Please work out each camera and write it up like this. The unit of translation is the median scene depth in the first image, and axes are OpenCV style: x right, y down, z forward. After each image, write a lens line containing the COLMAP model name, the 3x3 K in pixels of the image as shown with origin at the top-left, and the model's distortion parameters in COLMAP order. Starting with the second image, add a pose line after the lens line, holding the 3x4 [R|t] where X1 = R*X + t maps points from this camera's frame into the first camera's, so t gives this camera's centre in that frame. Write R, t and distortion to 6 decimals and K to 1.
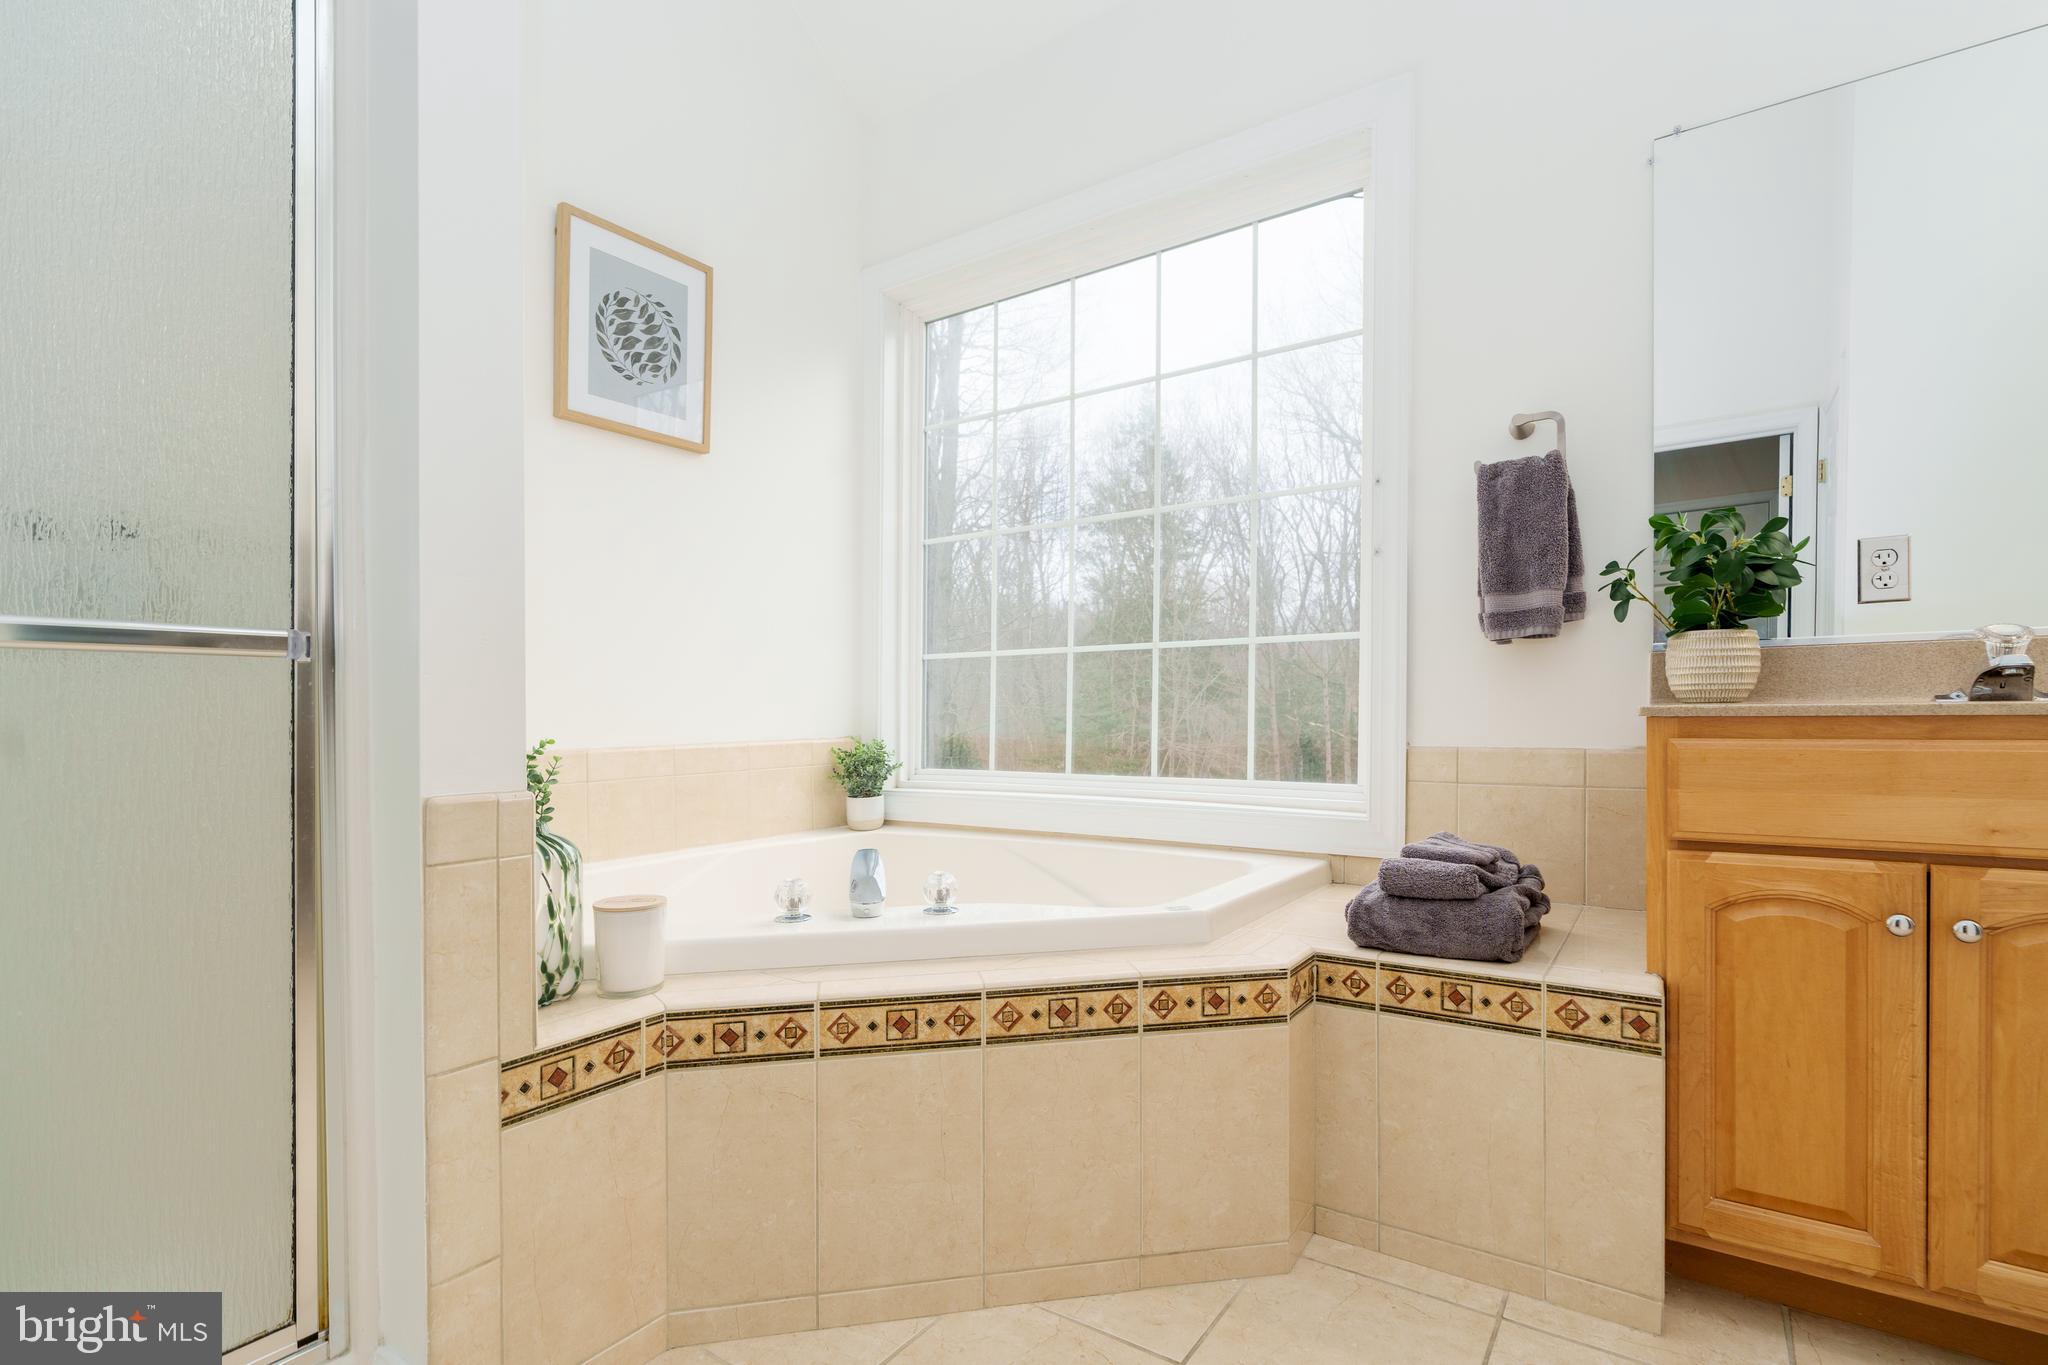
lens RADIAL K [[959.6, 0, 1026.7], [0, 959.6, 687.6], [0, 0, 1]] dist [-0.010036, -0.000081]
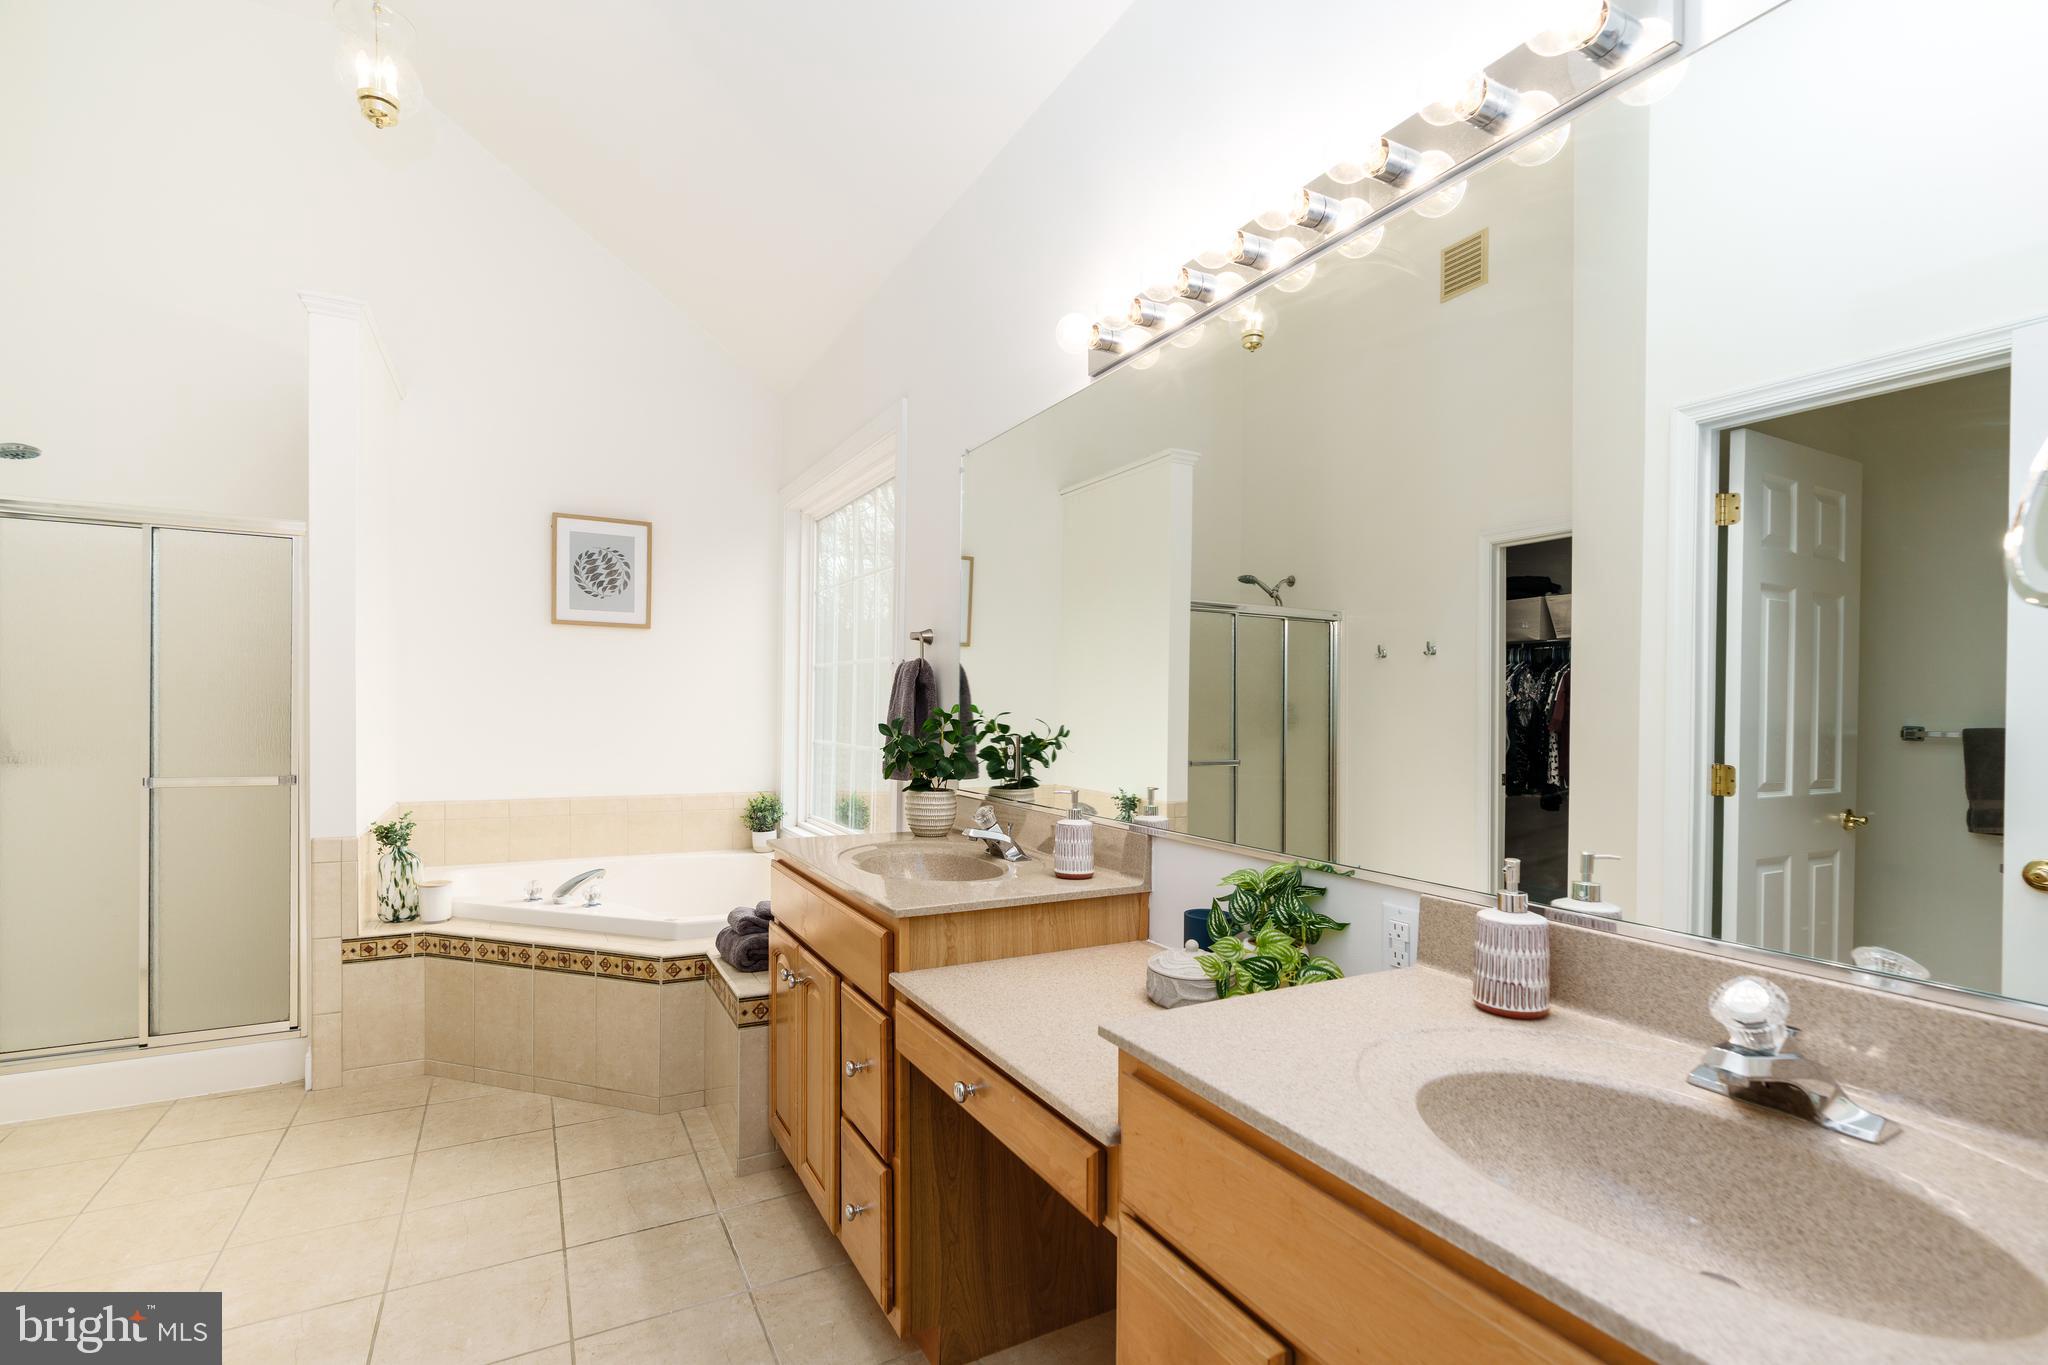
lens RADIAL K [[930.0, 0, 1015.9], [0, 930.0, 693.9], [0, 0, 1]] dist [-0.004634, 0.001831]
pose [[0.889008, 0.020696, -0.457424, 1.174879], [-0.017469, 0.999784, 0.011283, -0.180137], [0.457559, -0.002040, 0.889177, -0.222123]]
